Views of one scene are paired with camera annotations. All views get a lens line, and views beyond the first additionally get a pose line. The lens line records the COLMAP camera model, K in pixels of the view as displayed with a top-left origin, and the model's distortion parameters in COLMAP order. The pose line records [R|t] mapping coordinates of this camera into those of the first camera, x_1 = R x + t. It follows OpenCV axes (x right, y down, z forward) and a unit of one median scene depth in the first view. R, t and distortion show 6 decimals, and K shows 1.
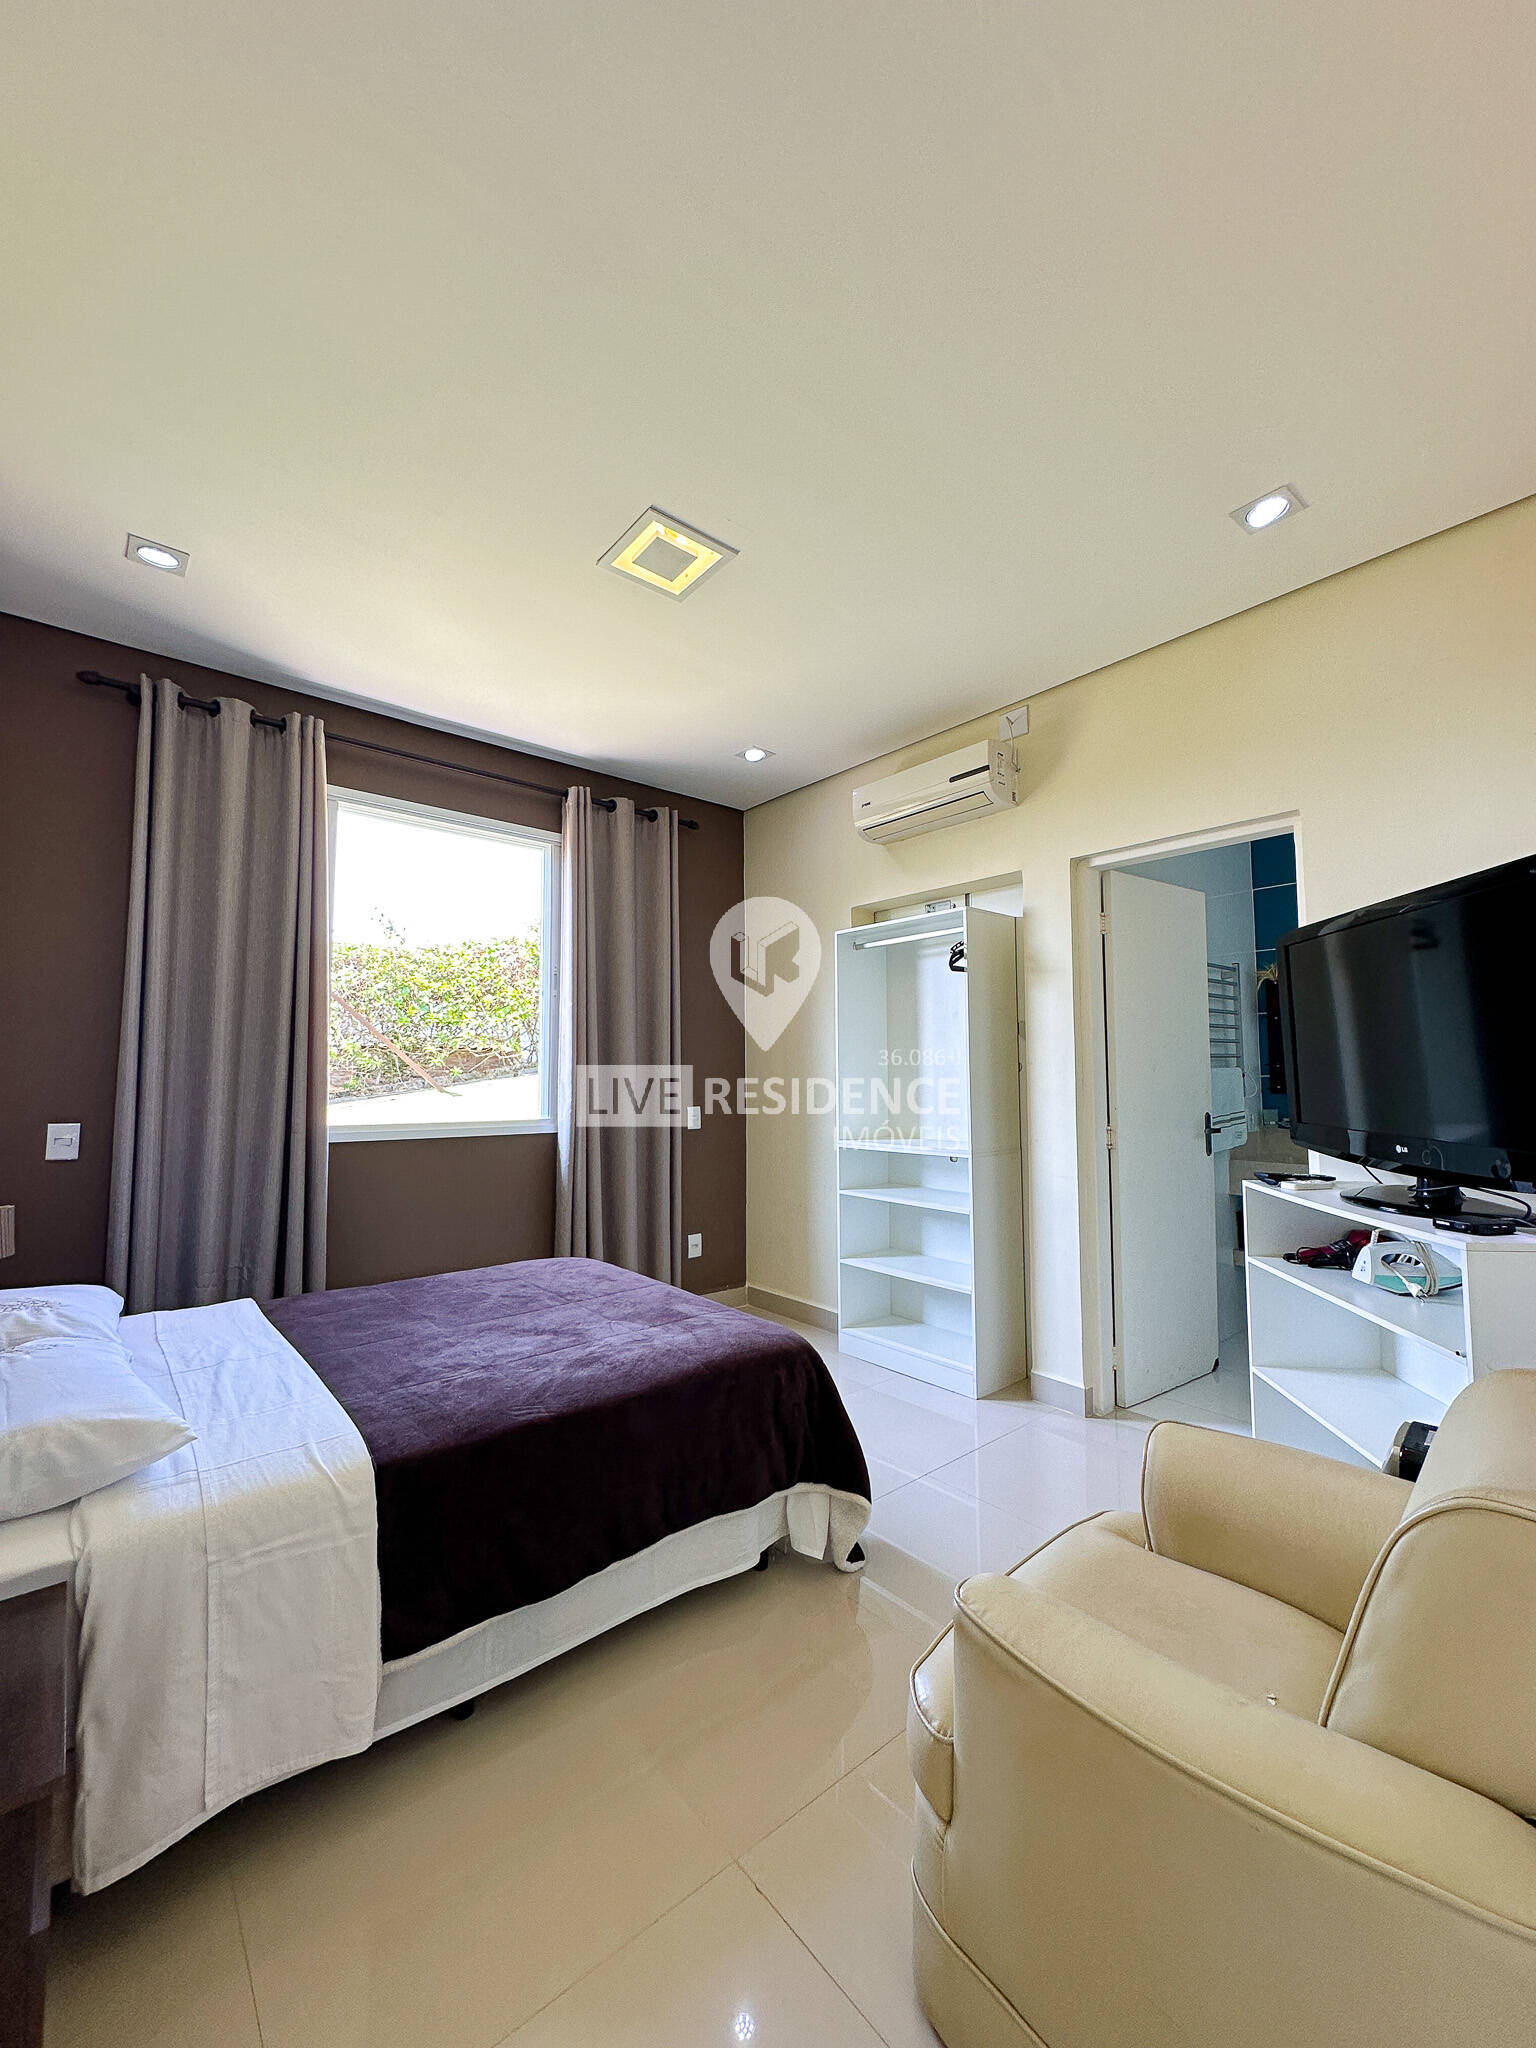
lens RADIAL K [[817.1, 0, 764.7], [0, 817.1, 1026.1], [0, 0, 1]] dist [-0.001600, 0.000333]
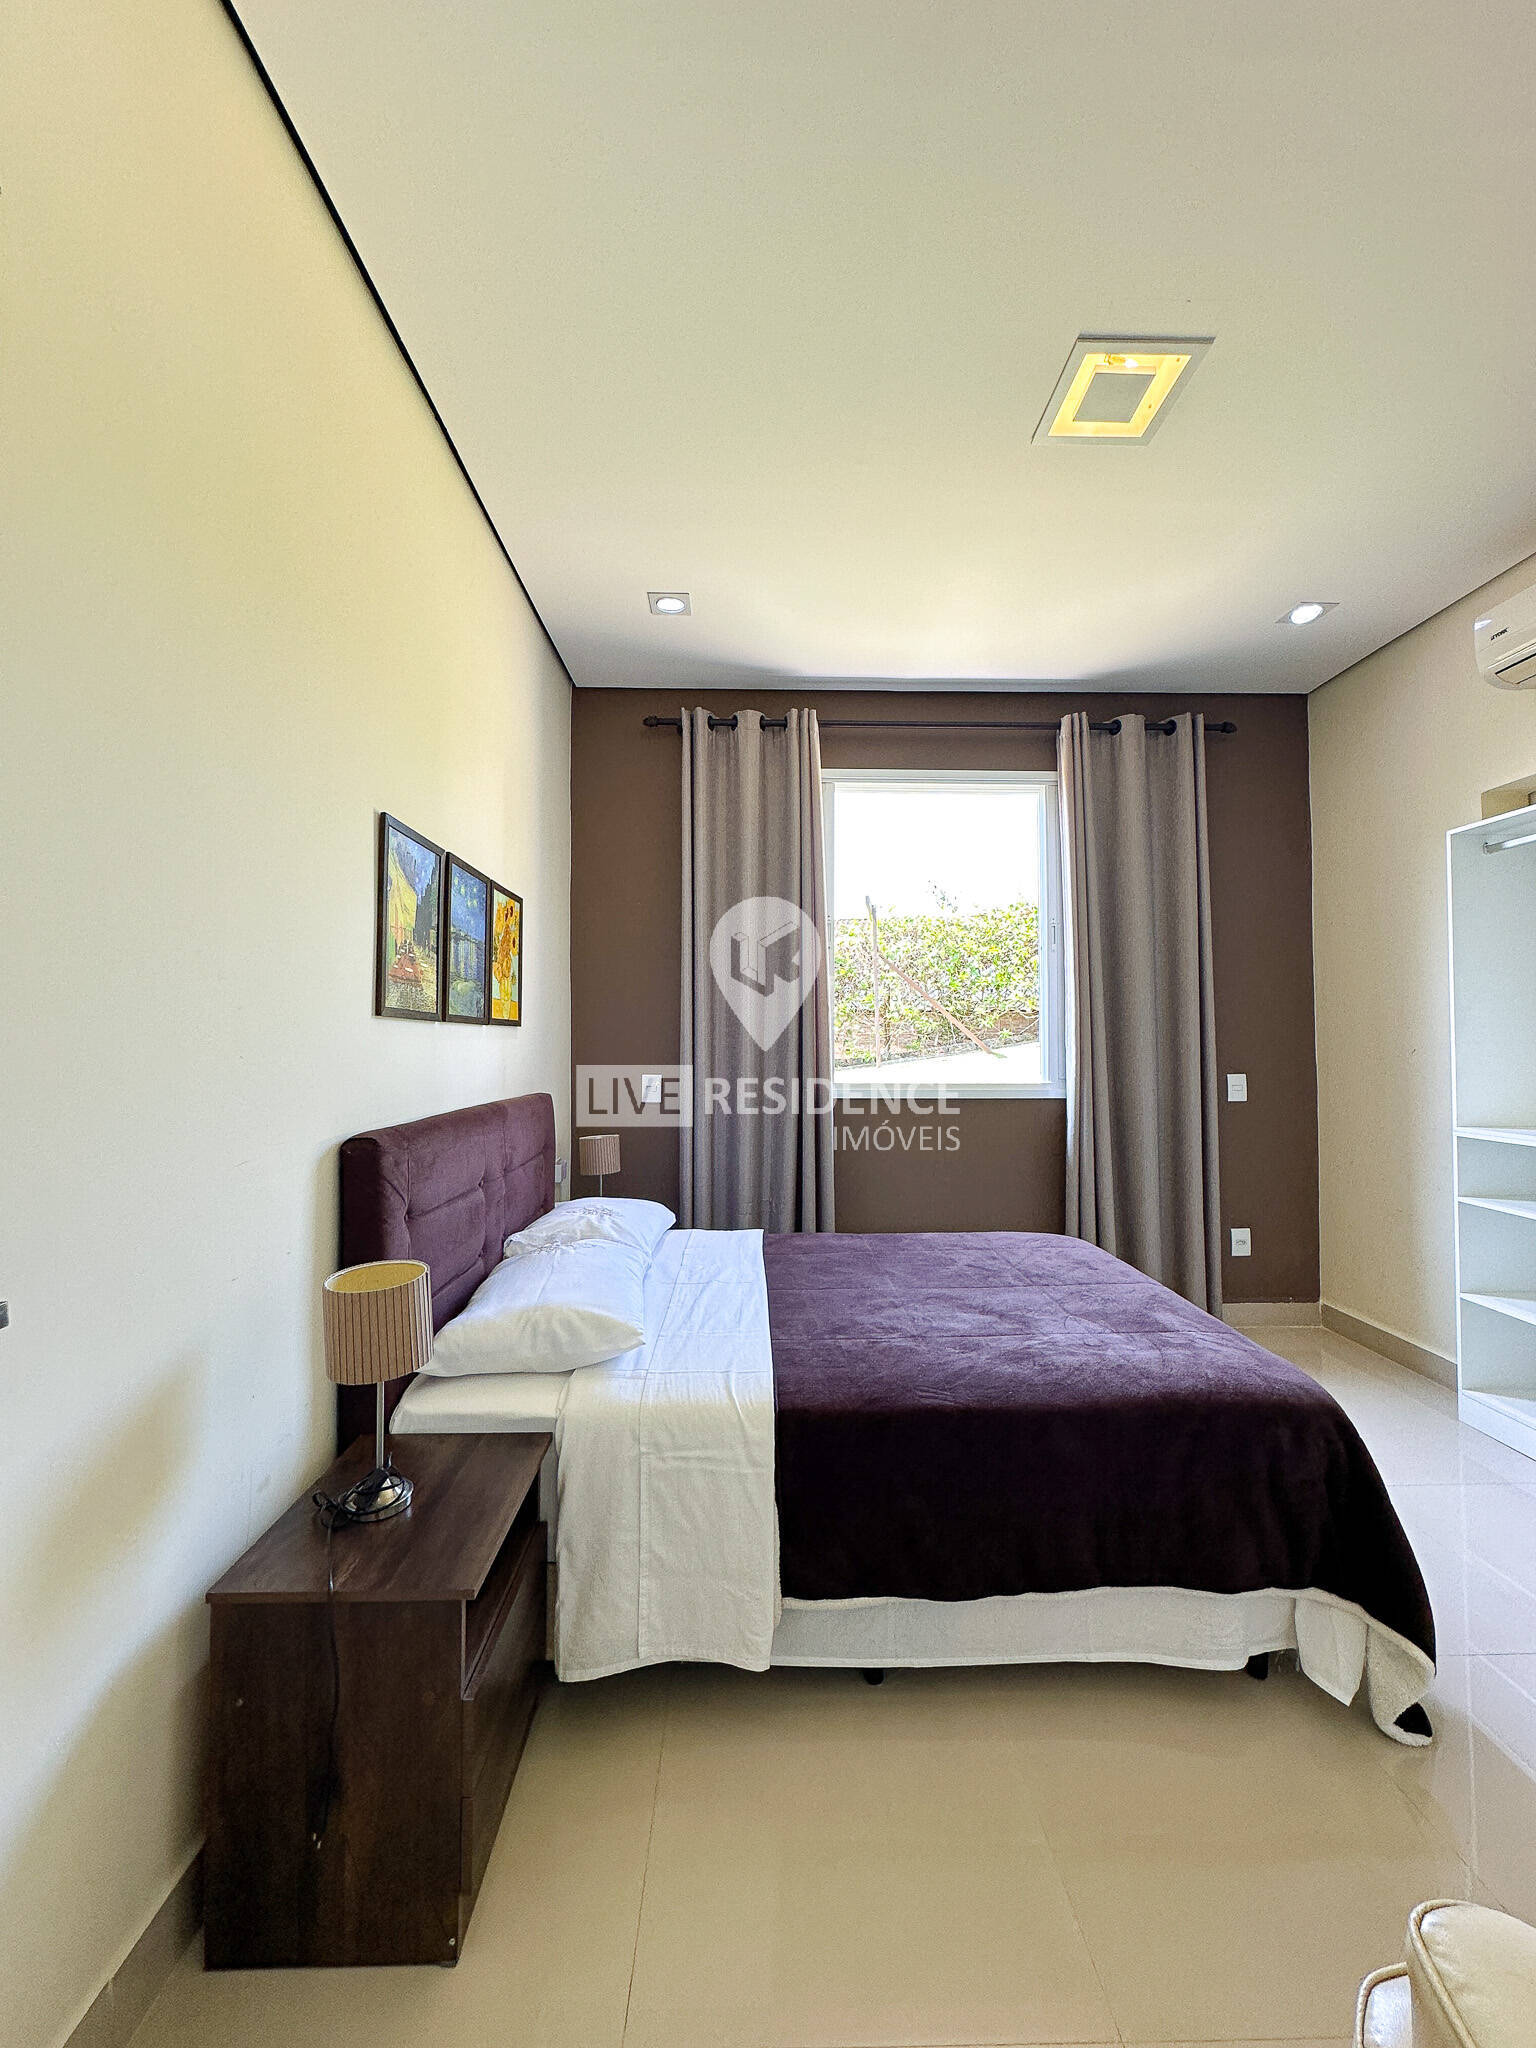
lens RADIAL K [[817.1, 0, 764.7], [0, 817.1, 1026.1], [0, 0, 1]] dist [-0.001600, 0.000333]
pose [[0.779615, -0.011205, -0.626159, 0.108774], [0.040107, 0.998681, 0.032066, 0.009494], [0.624974, -0.050113, 0.779035, 0.126773]]
